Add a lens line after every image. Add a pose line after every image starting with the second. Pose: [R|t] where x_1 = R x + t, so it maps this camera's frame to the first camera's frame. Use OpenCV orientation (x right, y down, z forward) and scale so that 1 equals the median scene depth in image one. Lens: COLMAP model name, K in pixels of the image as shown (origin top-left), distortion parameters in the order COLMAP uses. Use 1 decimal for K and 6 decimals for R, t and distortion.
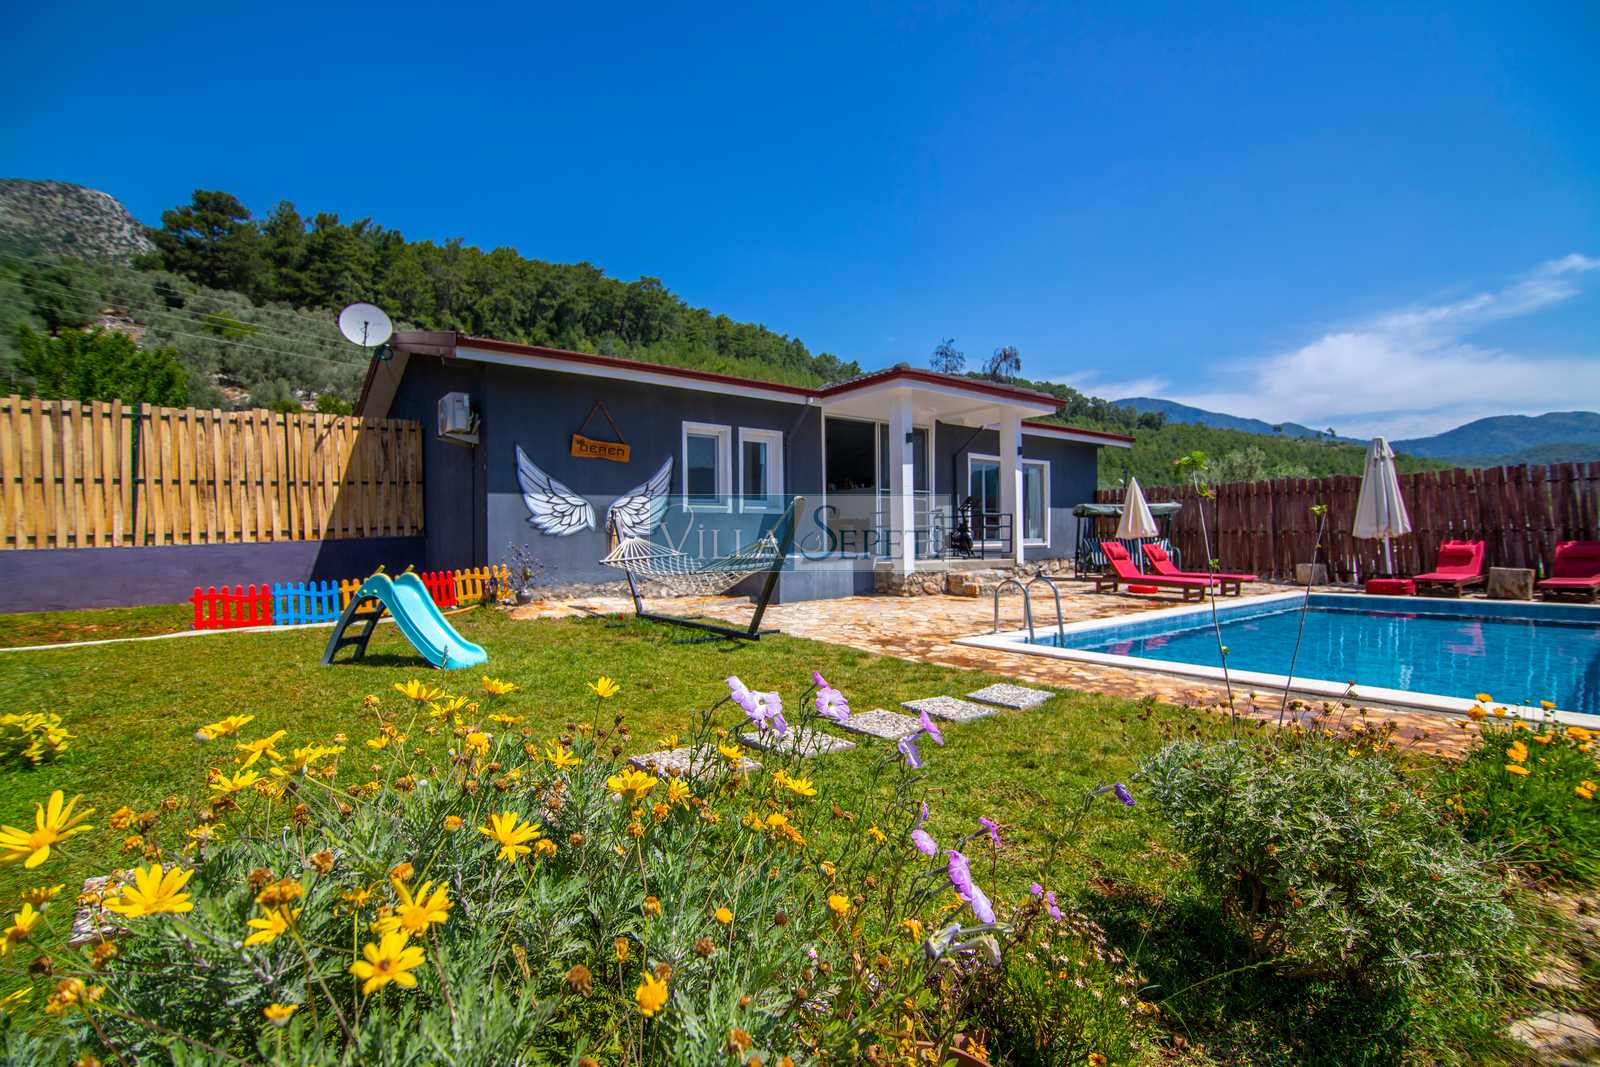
lens RADIAL K [[708.0, 0, 800.0], [0, 708.0, 533.5], [0, 0, 1]] dist [-0.003673, -0.011134]
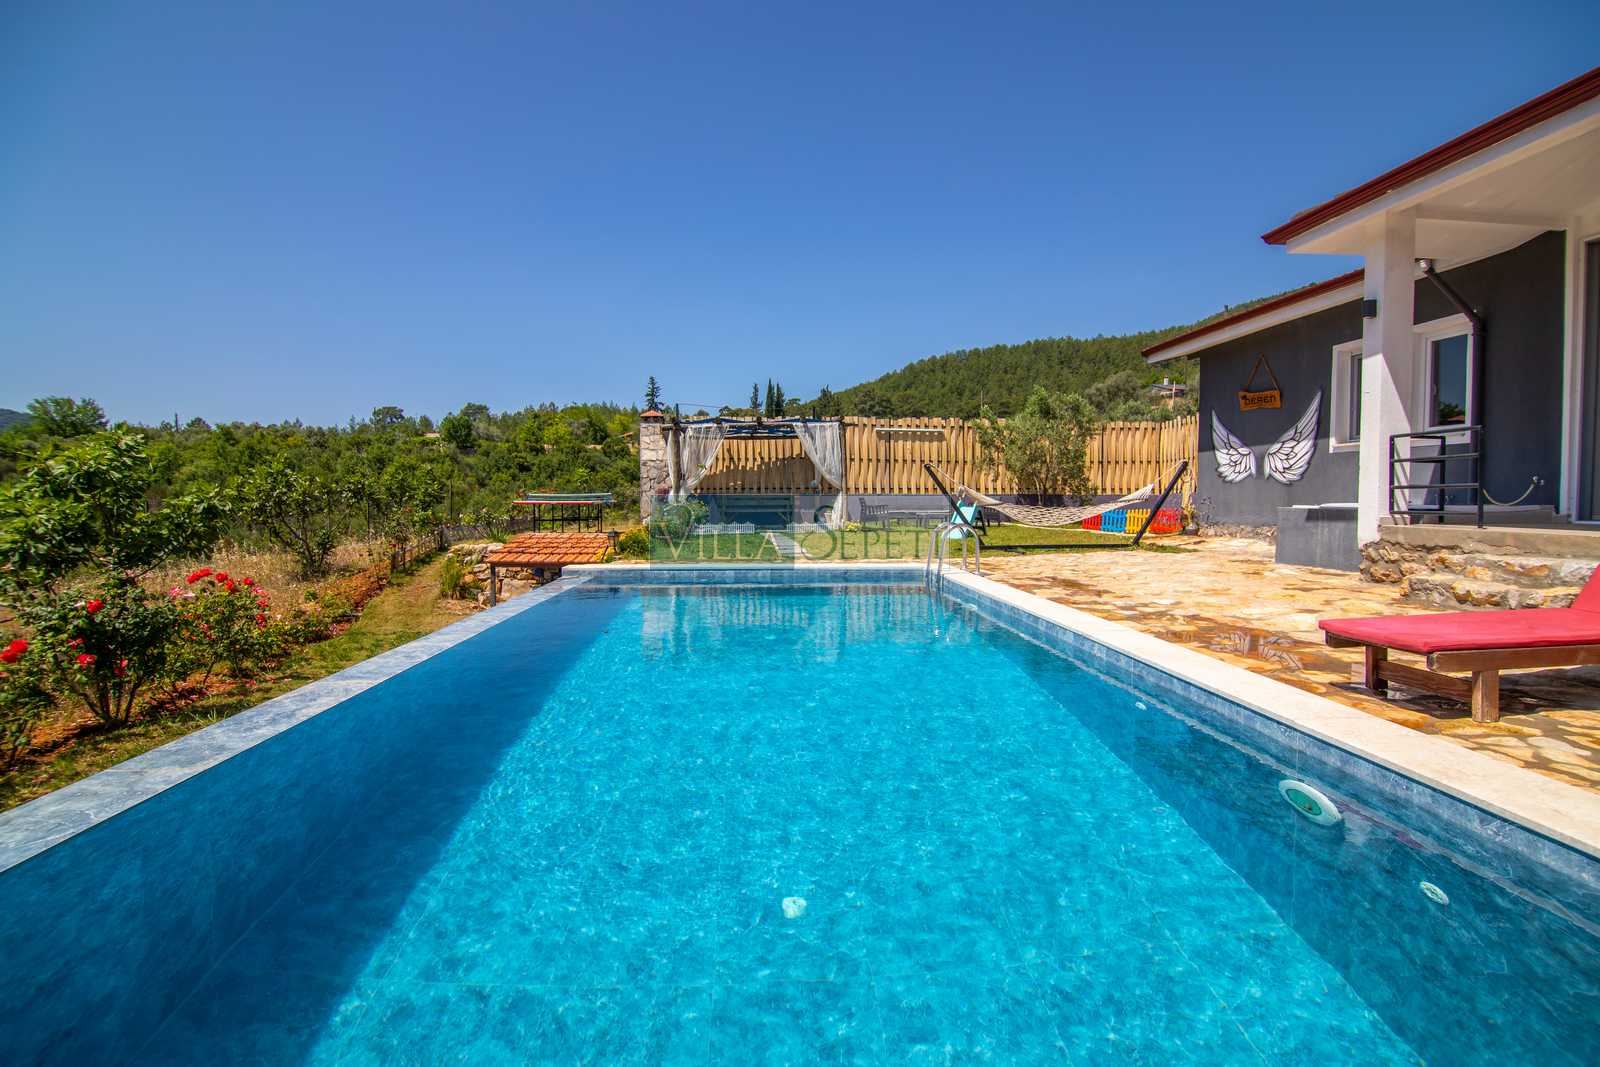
lens RADIAL K [[708.0, 0, 800.0], [0, 708.0, 533.5], [0, 0, 1]] dist [-0.003673, -0.011134]
pose [[-0.563879, 0.053997, -0.824090, 0.839357], [0.012776, 0.998311, 0.056670, 0.010072], [0.825759, 0.021426, -0.563617, 0.875482]]
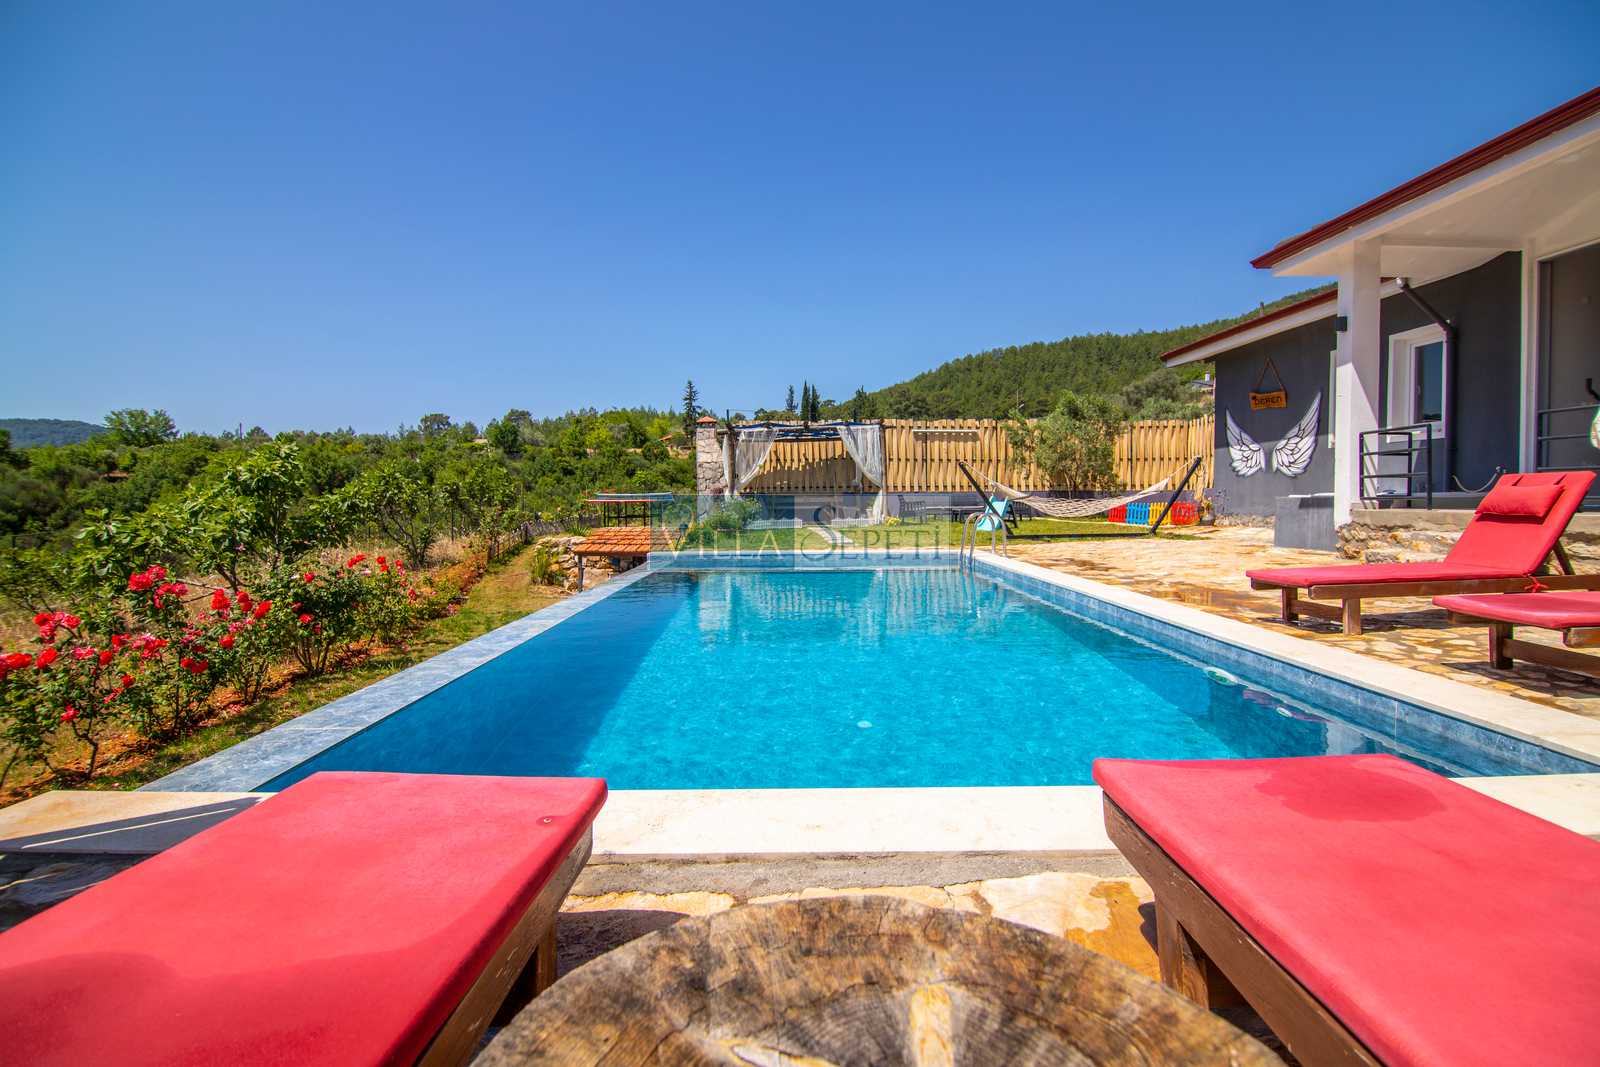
lens RADIAL K [[708.0, 0, 800.0], [0, 708.0, 533.5], [0, 0, 1]] dist [-0.003673, -0.011134]
pose [[-0.603964, 0.055971, -0.795044, 0.943364], [0.021561, 0.998313, 0.053902, 0.016722], [0.796720, 0.015413, -0.604152, 0.925916]]
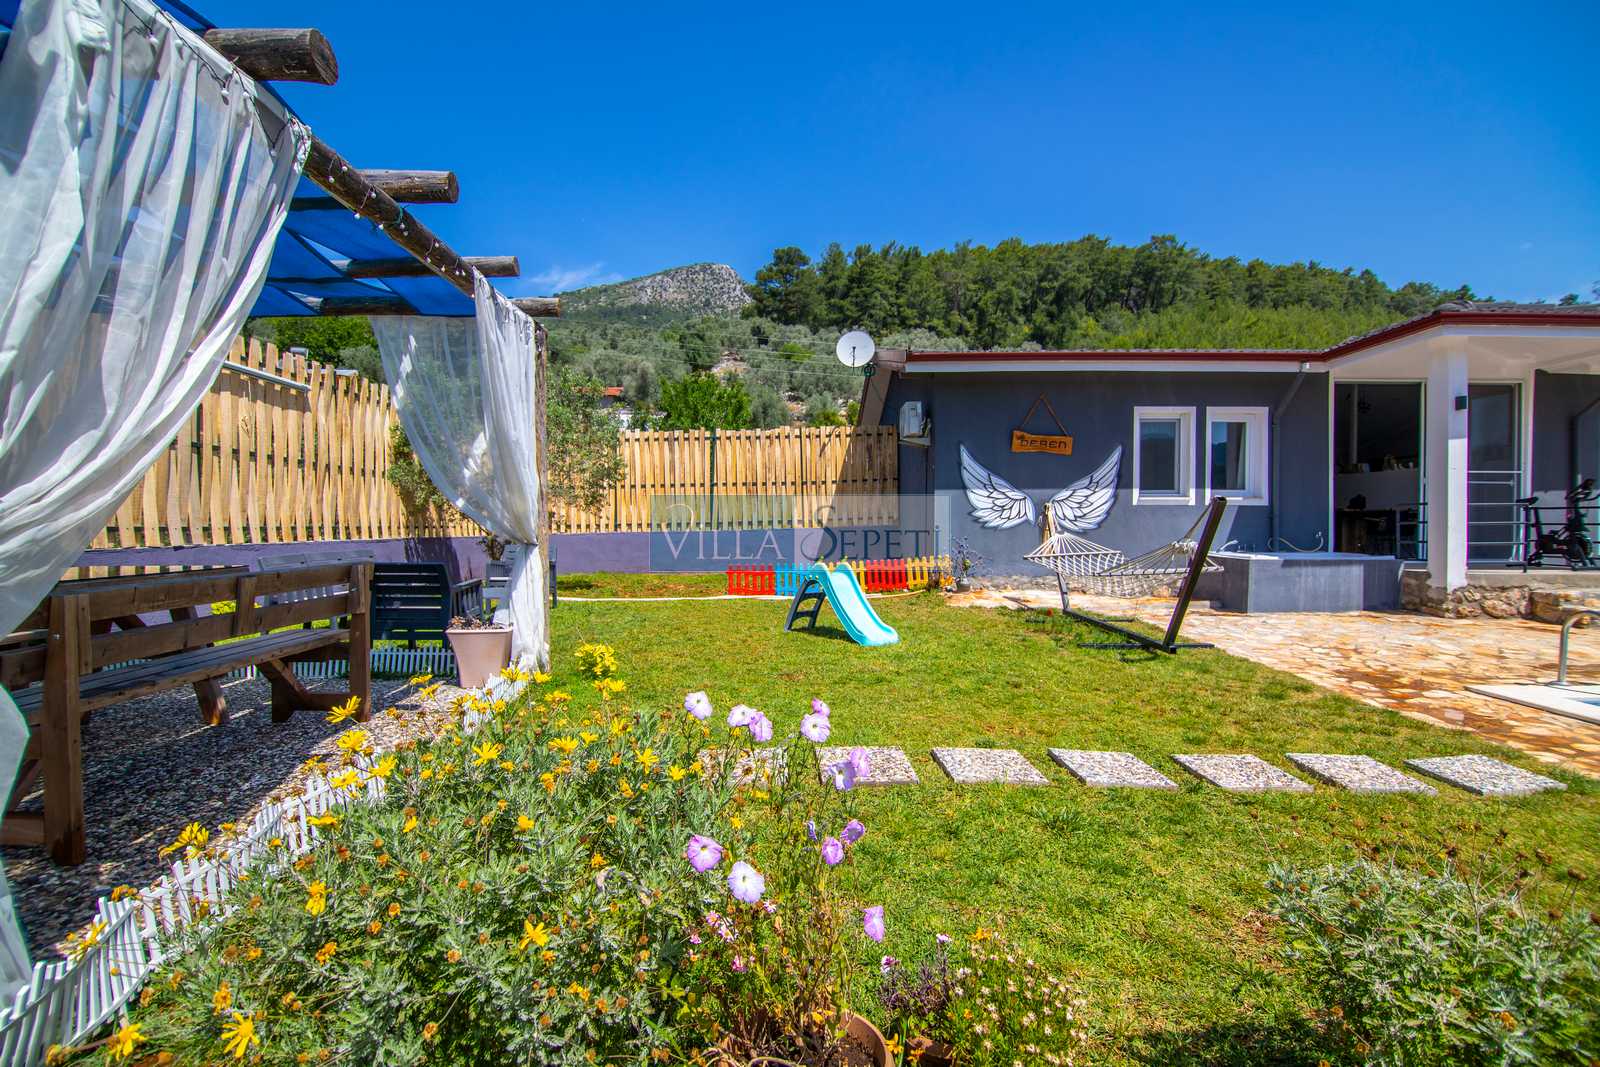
lens RADIAL K [[708.0, 0, 800.0], [0, 708.0, 533.5], [0, 0, 1]] dist [-0.003673, -0.011134]
pose [[0.777352, 0.022057, -0.628679, 0.073513], [-0.007293, 0.999634, 0.026055, -0.012412], [0.629024, -0.015669, 0.777228, 0.000560]]
